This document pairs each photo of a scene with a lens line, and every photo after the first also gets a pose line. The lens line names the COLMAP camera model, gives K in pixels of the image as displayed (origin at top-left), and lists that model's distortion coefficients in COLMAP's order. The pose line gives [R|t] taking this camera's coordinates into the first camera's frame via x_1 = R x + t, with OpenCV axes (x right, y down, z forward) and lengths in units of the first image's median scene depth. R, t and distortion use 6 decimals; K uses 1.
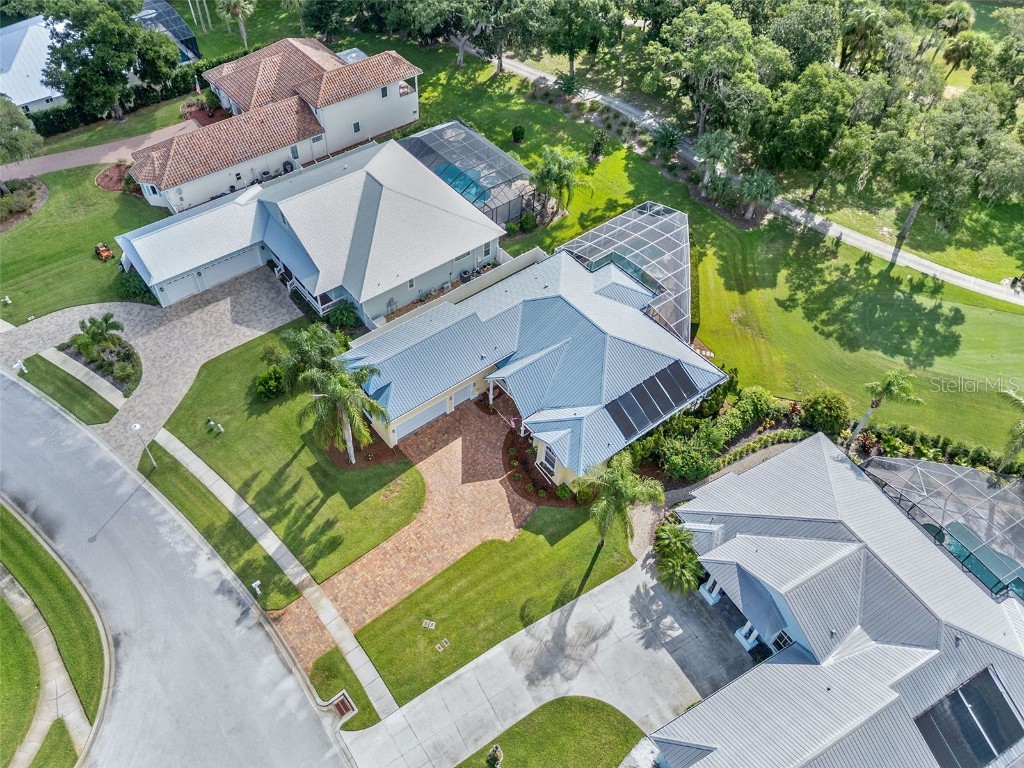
lens RADIAL K [[775.4, 0, 472.2], [0, 775.4, 348.7], [0, 0, 1]] dist [0.053477, -0.036091]
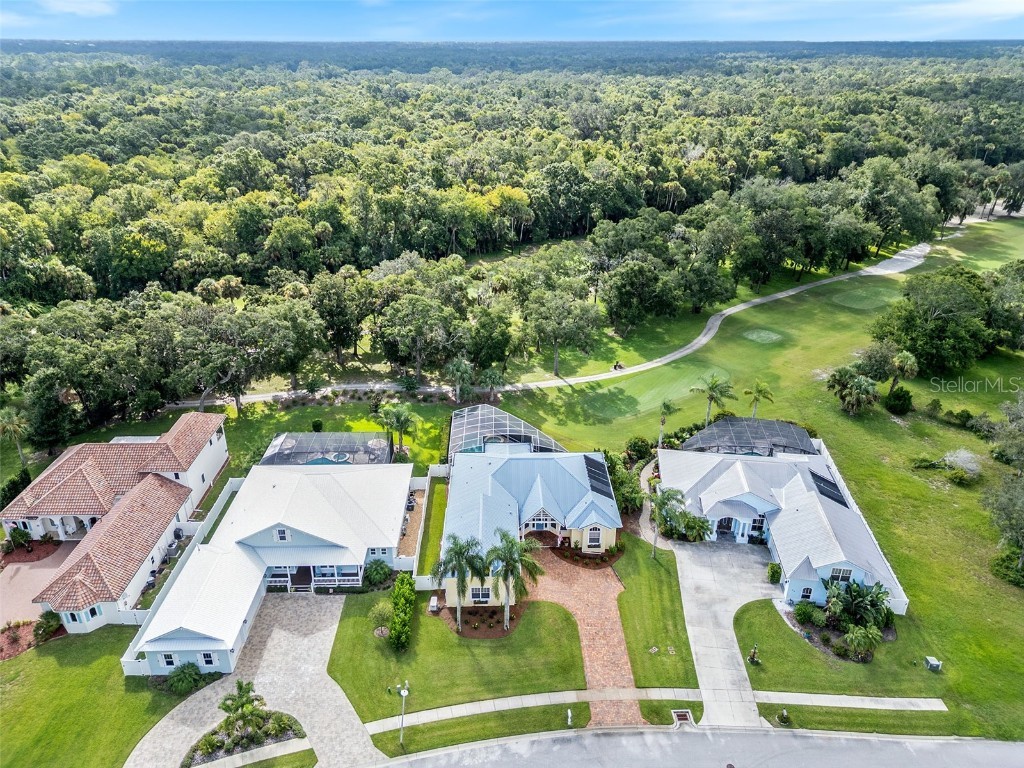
lens RADIAL K [[709.0, 0, 512.0], [0, 709.0, 384.0], [0, 0, 1]] dist [0.079582, -0.083172]
pose [[0.584685, -0.355245, 0.729345, -0.722015], [0.593715, 0.800037, -0.086279, -0.056452], [-0.552853, 0.483469, 0.678684, 0.011693]]
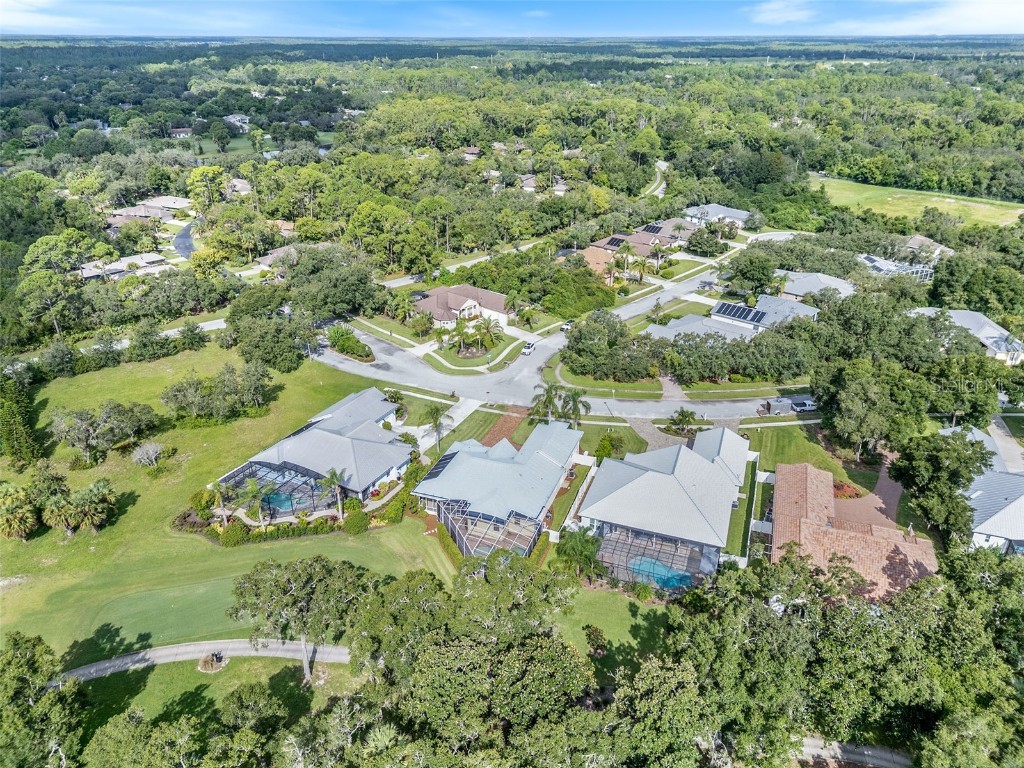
lens RADIAL K [[715.8, 0, 507.1], [0, 715.8, 385.6], [0, 0, 1]] dist [0.071644, -0.057632]
pose [[-0.843750, 0.226141, -0.486772, 0.789785], [-0.398070, 0.344695, 0.850133, -1.383643], [0.360037, 0.911069, -0.200816, 1.037360]]
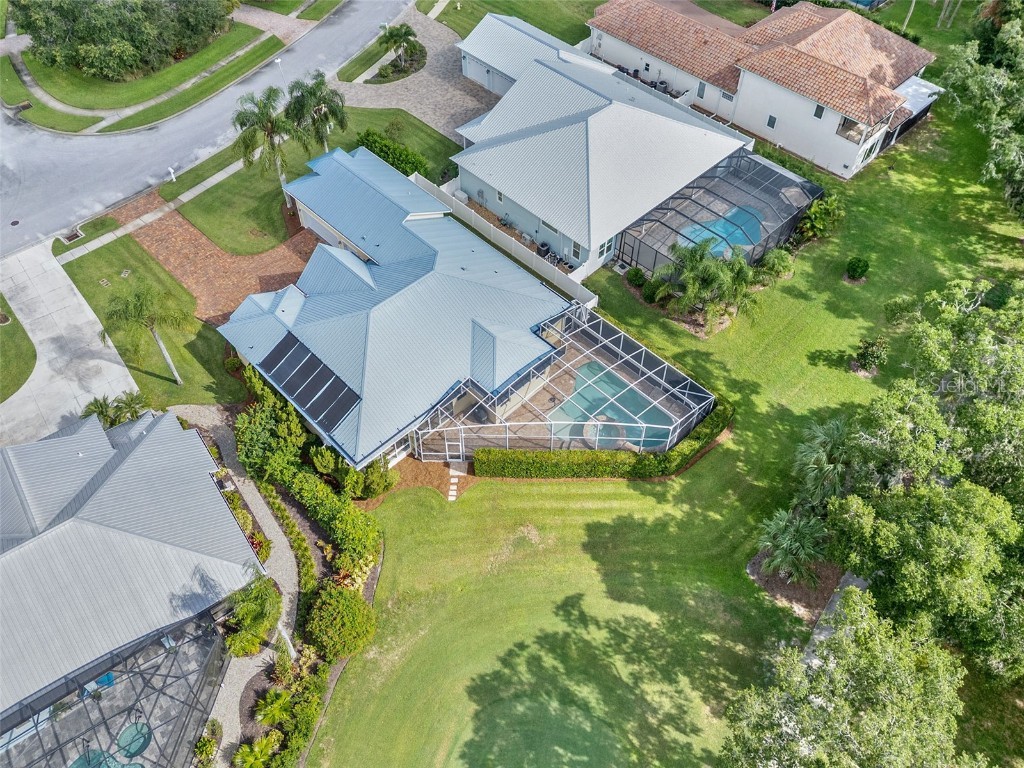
lens RADIAL K [[842.7, 0, 513.9], [0, 842.7, 316.0], [0, 0, 1]] dist [0.029219, 0.000477]
pose [[0.128834, 0.721994, -0.679799, 0.694725], [-0.731413, 0.532096, 0.426508, -0.439762], [0.669655, 0.442265, 0.596628, 0.474002]]
